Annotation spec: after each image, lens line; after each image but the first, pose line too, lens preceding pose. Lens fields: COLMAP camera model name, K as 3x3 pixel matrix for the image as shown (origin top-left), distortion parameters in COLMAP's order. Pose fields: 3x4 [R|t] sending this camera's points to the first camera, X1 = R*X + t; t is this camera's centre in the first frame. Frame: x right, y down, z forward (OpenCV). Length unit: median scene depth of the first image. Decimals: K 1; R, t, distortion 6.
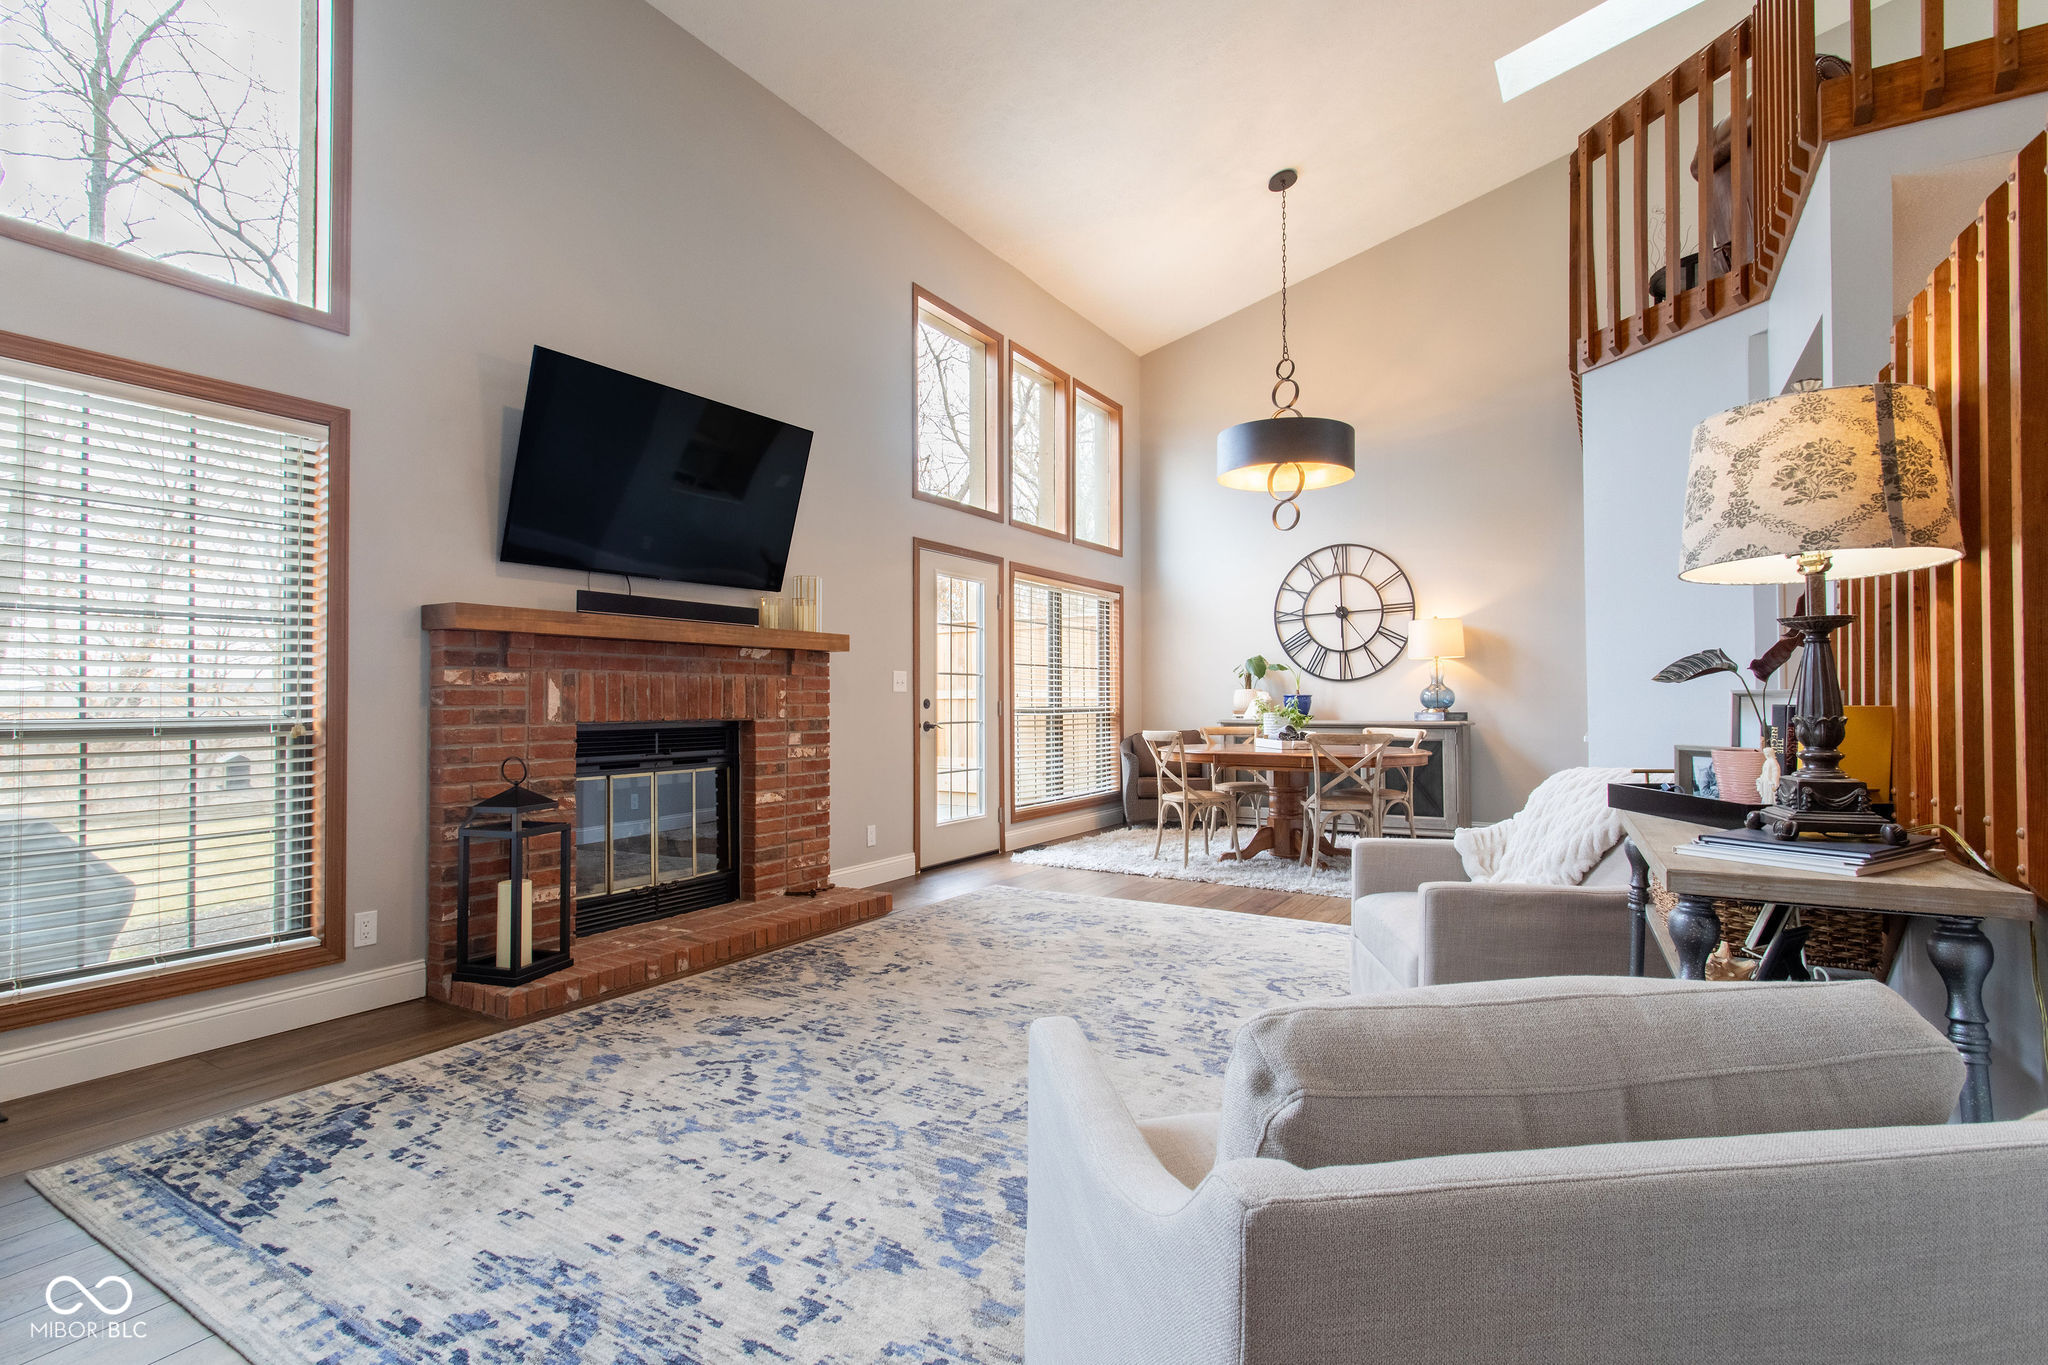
lens RADIAL K [[964.6, 0, 1024.0], [0, 964.6, 682.5], [0, 0, 1]] dist [-0.004205, 0.000319]
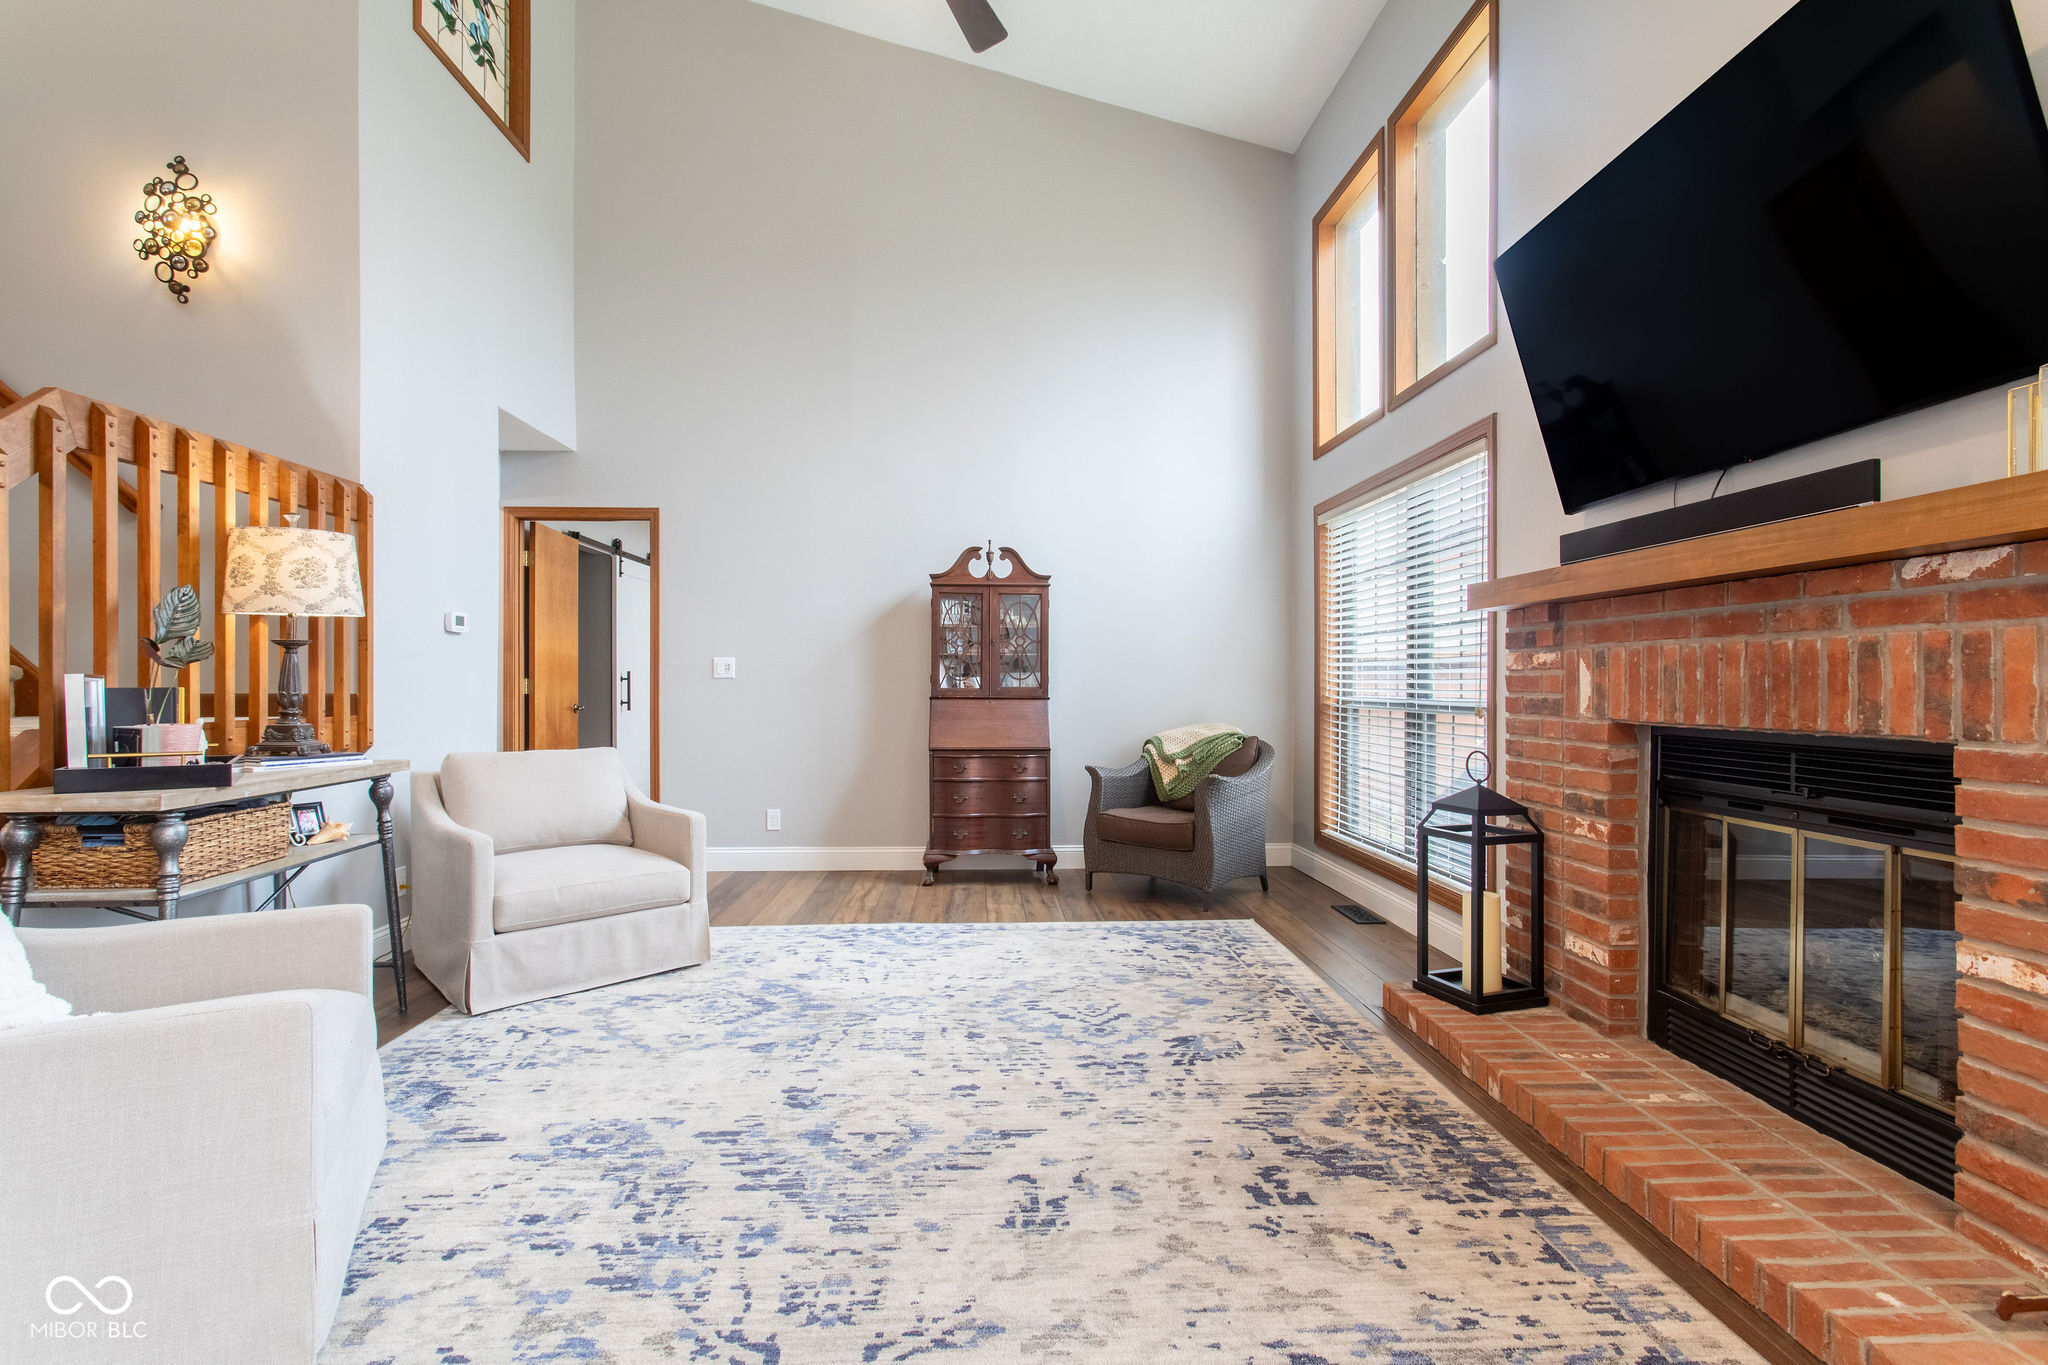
lens RADIAL K [[953.2, 0, 1024.0], [0, 953.2, 682.5], [0, 0, 1]] dist [-0.000340, 0.000352]
pose [[-0.824078, -0.000754, -0.566475, 0.269181], [0.008611, 0.999867, -0.013859, 0.020421], [0.566411, -0.016299, -0.823962, 1.307766]]
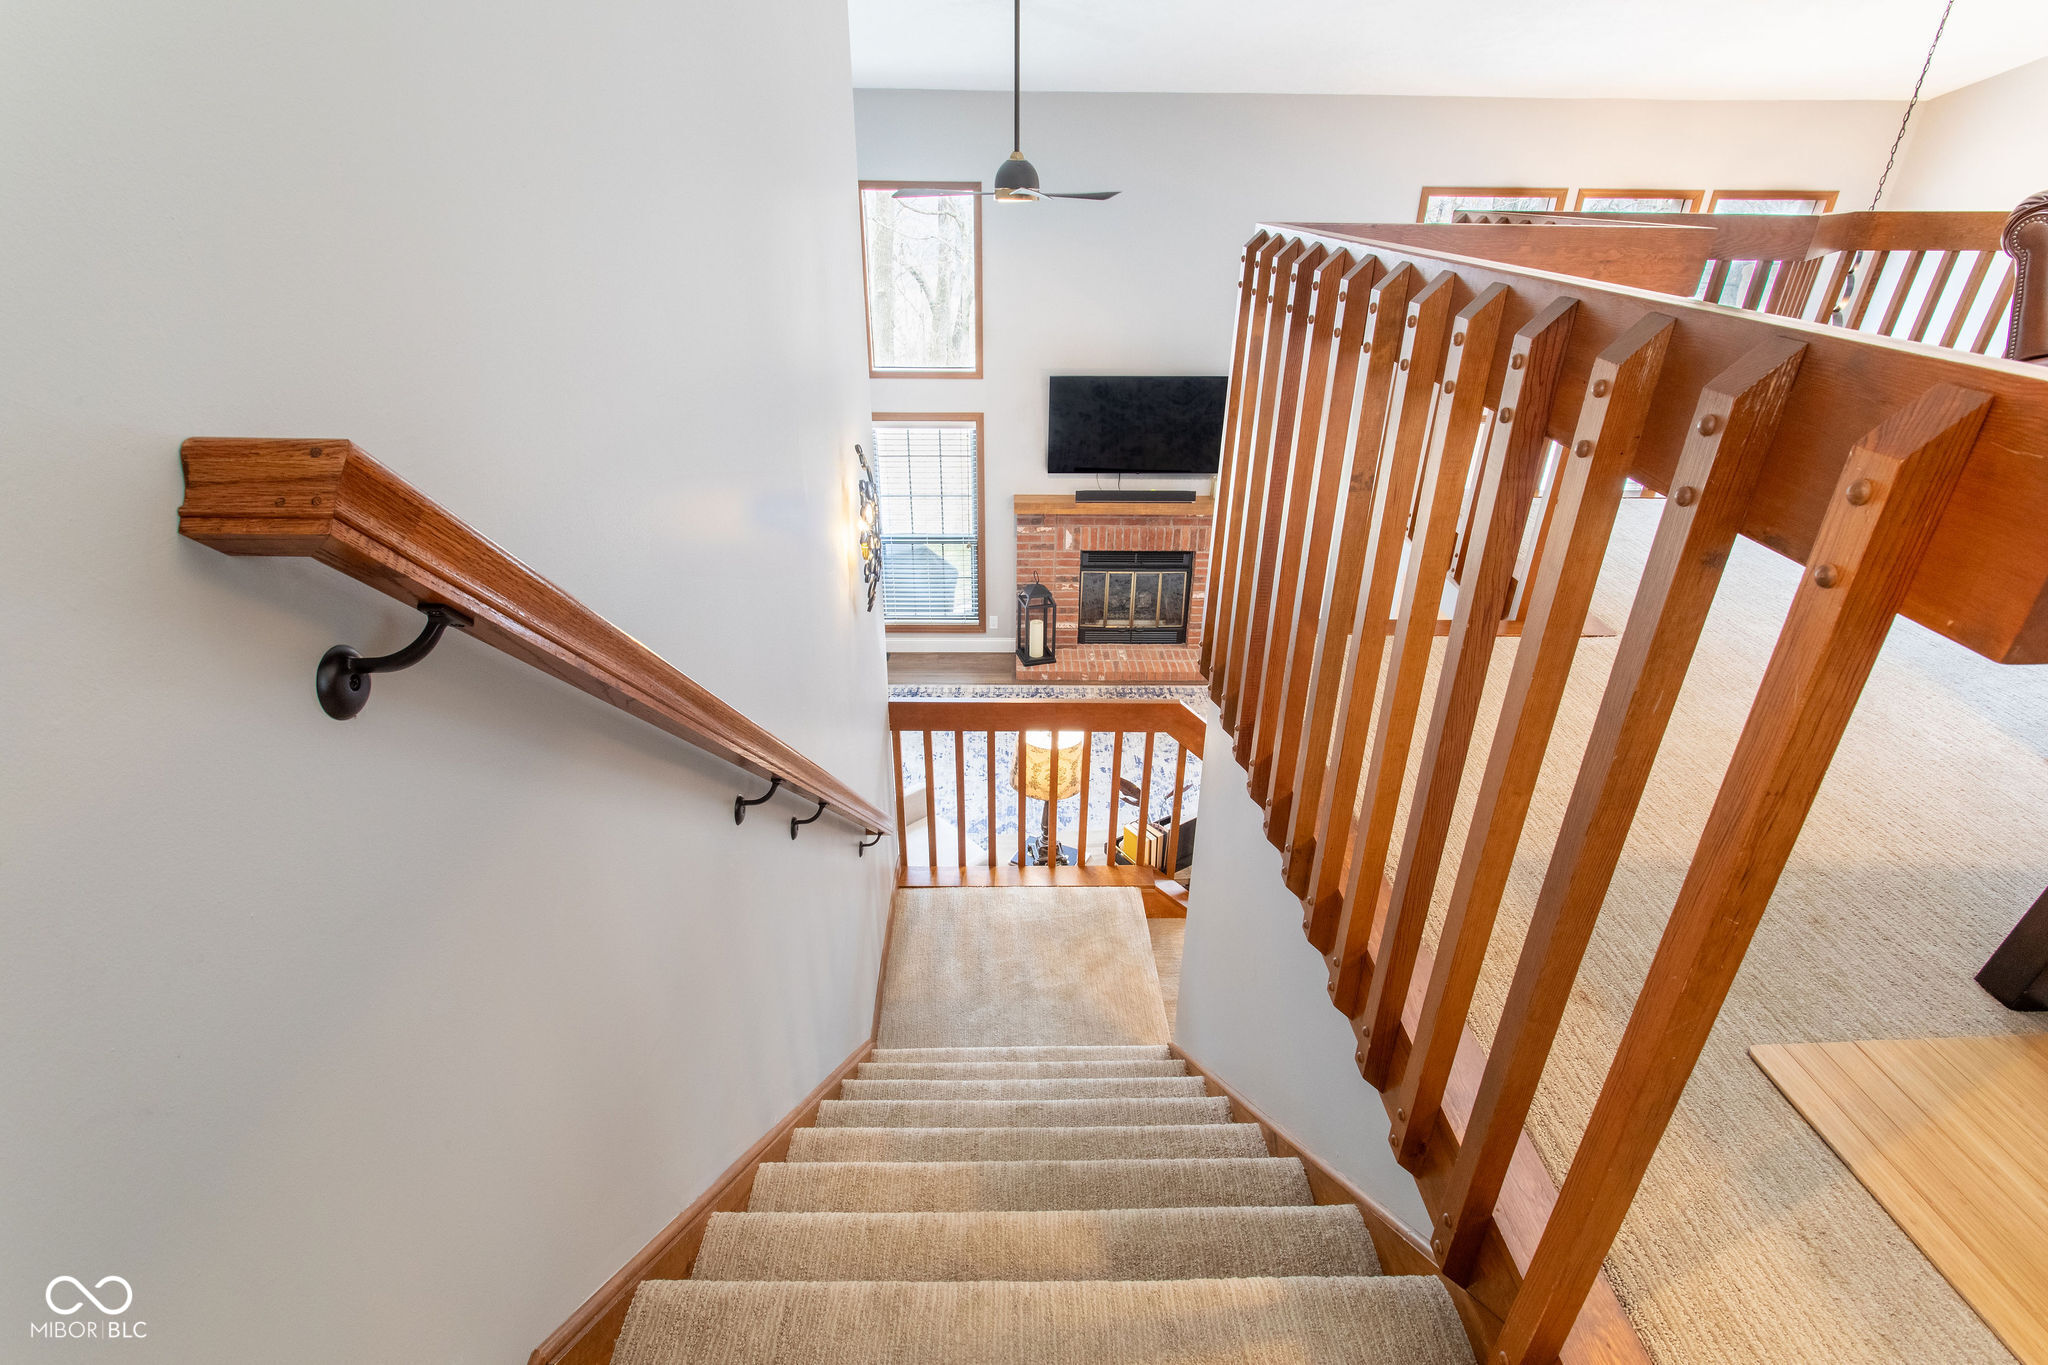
lens RADIAL K [[976.2, 0, 1015.8], [0, 976.2, 682.3], [0, 0, 1]] dist [-0.000218, 0.000821]
pose [[0.538176, 0.396858, -0.743552, 1.079145], [0.001246, 0.881831, 0.471563, -0.669872], [0.842831, -0.254710, 0.474086, -0.154078]]
